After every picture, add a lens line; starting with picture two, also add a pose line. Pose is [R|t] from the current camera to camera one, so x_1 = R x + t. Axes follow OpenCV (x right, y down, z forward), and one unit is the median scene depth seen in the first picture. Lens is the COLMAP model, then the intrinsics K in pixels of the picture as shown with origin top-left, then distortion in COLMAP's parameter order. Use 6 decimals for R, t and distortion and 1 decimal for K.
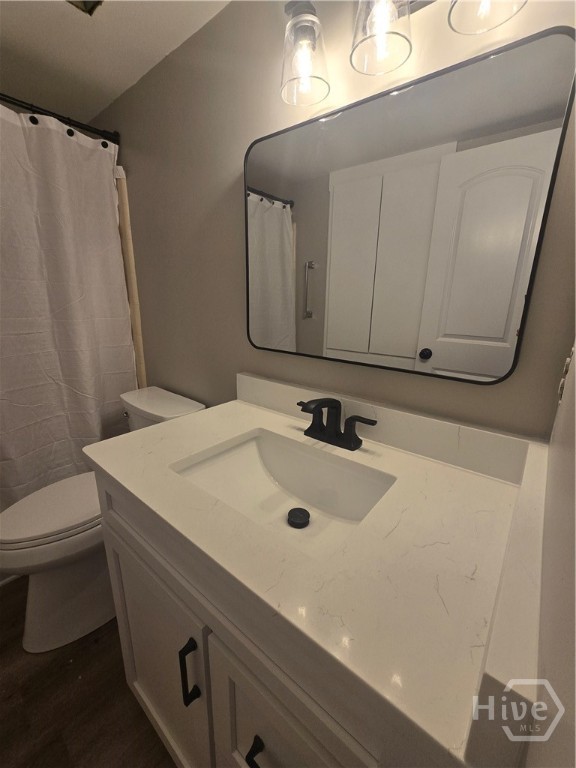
lens RADIAL K [[316.0, 0, 285.4], [0, 316.0, 384.5], [0, 0, 1]] dist [-0.003935, 0.000269]
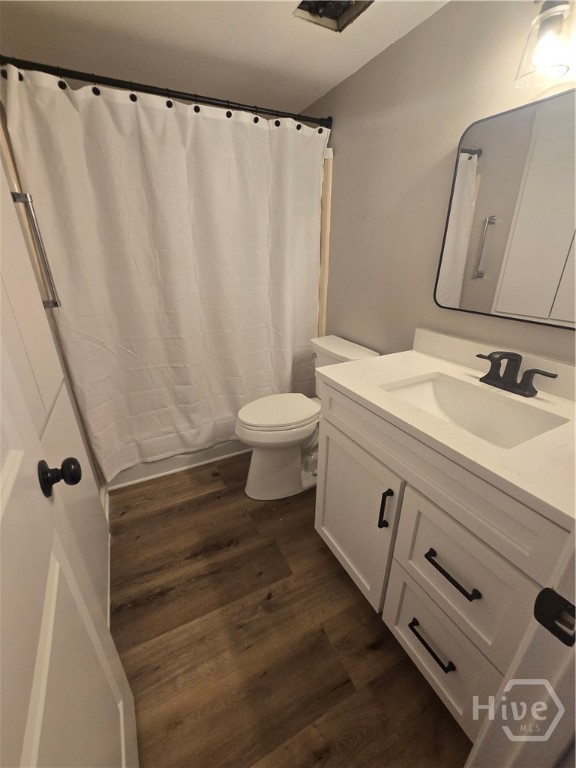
lens RADIAL K [[316.0, 0, 285.4], [0, 316.0, 384.5], [0, 0, 1]] dist [-0.003935, 0.000269]
pose [[0.915057, 0.136068, -0.379679, -0.120628], [-0.086770, 0.985745, 0.144145, 0.045760], [0.393881, -0.098956, 0.913819, -0.307074]]
